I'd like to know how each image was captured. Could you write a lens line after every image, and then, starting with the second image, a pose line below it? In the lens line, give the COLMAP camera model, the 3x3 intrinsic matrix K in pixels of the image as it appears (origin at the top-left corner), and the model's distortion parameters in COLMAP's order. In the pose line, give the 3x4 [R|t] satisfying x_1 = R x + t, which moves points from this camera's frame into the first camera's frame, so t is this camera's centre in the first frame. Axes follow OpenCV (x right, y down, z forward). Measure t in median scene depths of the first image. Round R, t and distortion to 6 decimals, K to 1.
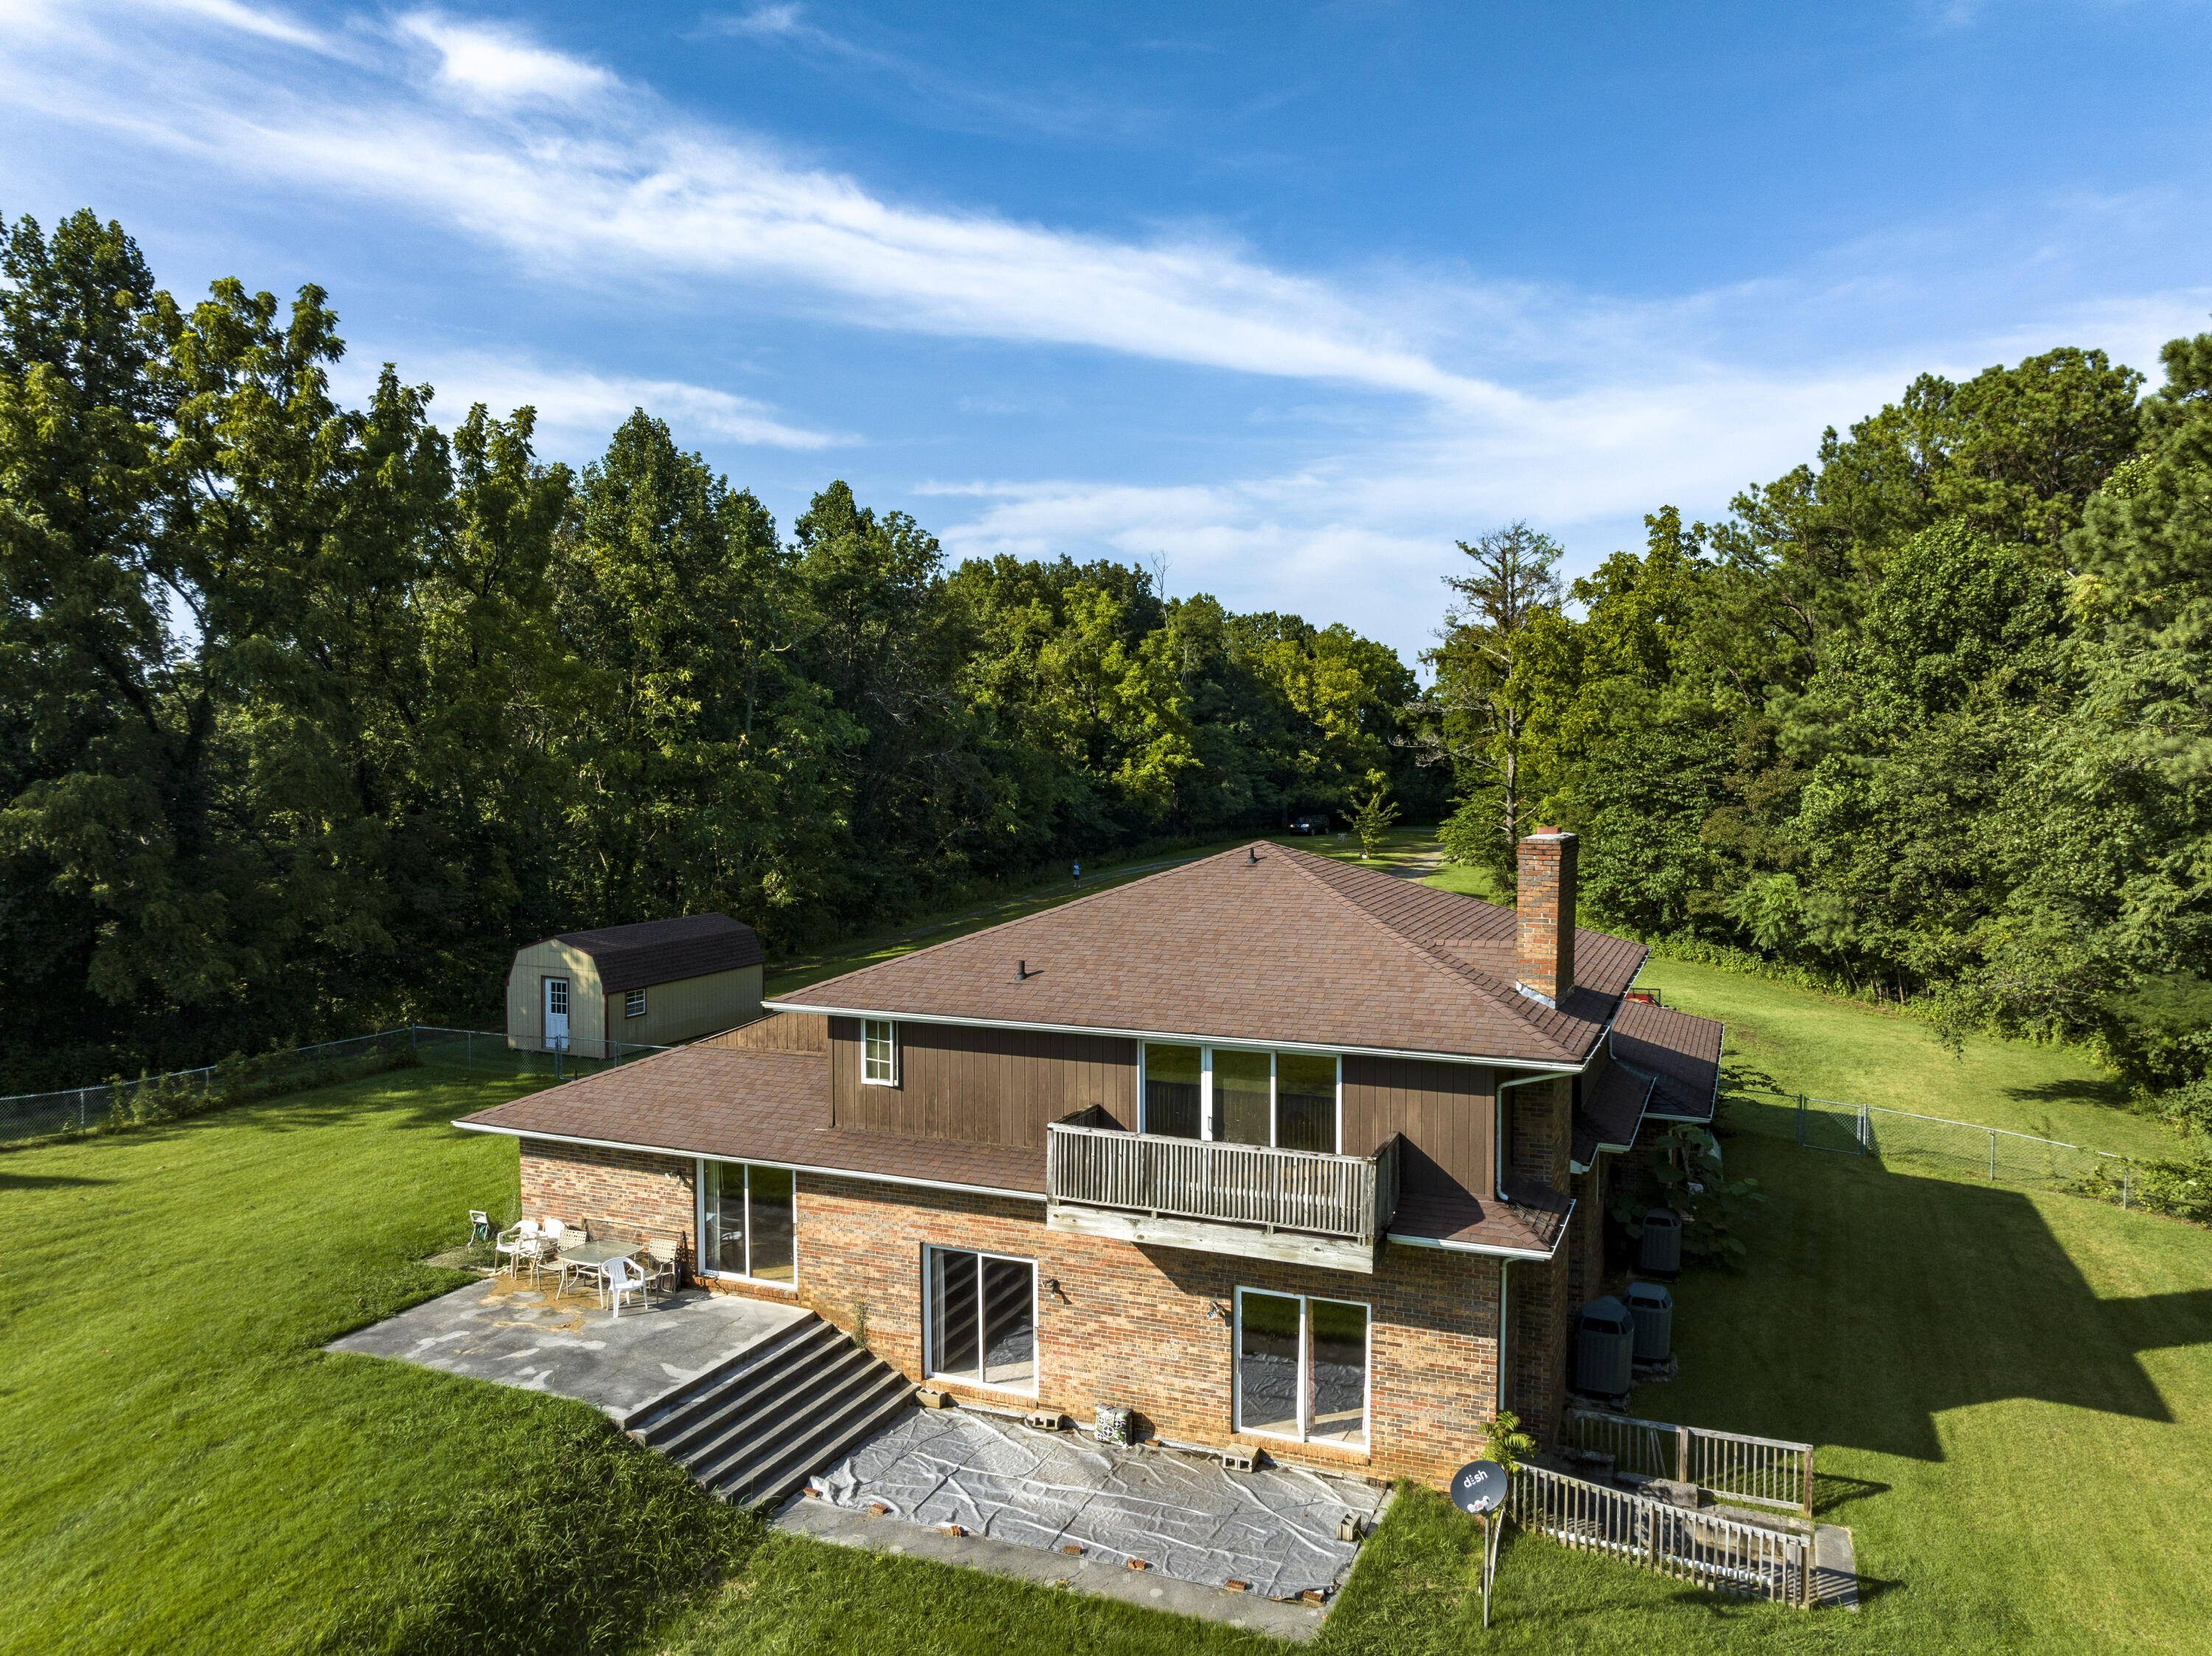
lens RADIAL K [[1558.0, 0, 1123.8], [0, 1558.0, 831.9], [0, 0, 1]] dist [-0.050850, 0.026928]
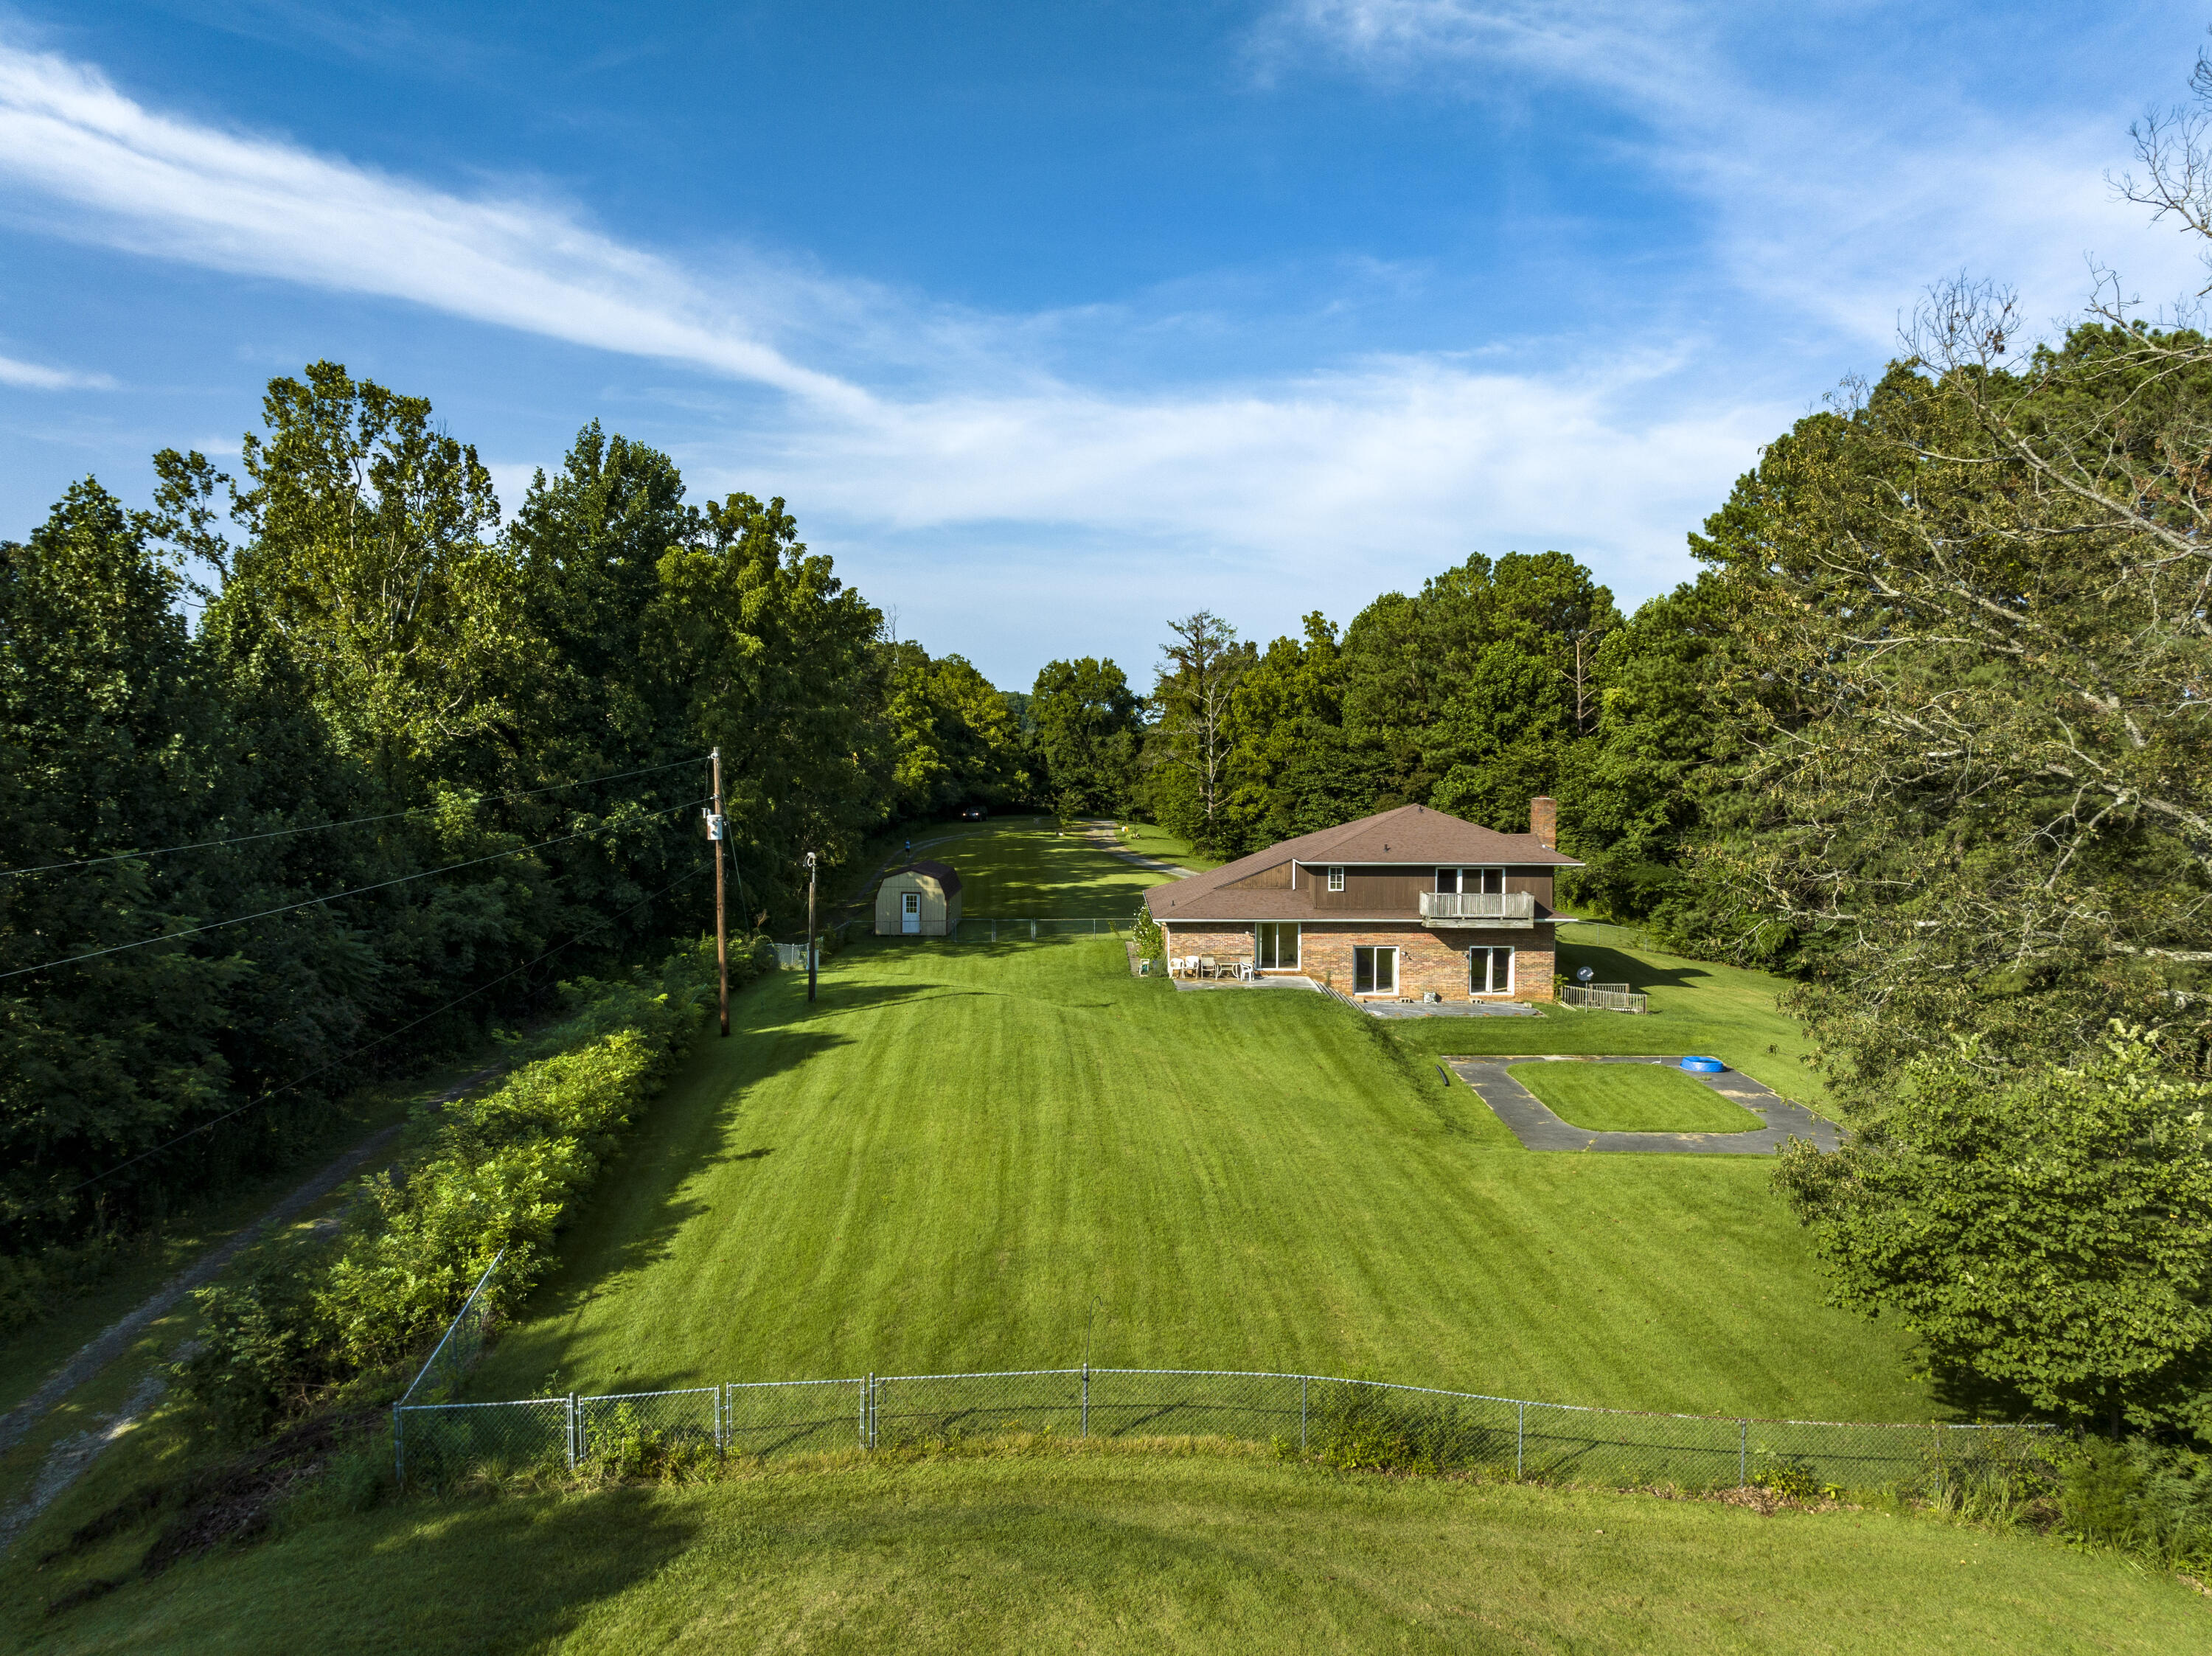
lens RADIAL K [[1577.4, 0, 1106.0], [0, 1577.4, 828.0], [0, 0, 1]] dist [-0.027796, 0.027313]
pose [[0.922395, -0.017498, 0.385851, -0.354467], [0.017841, 0.999837, 0.002691, 0.007181], [-0.385836, 0.004402, 0.922557, -0.317470]]
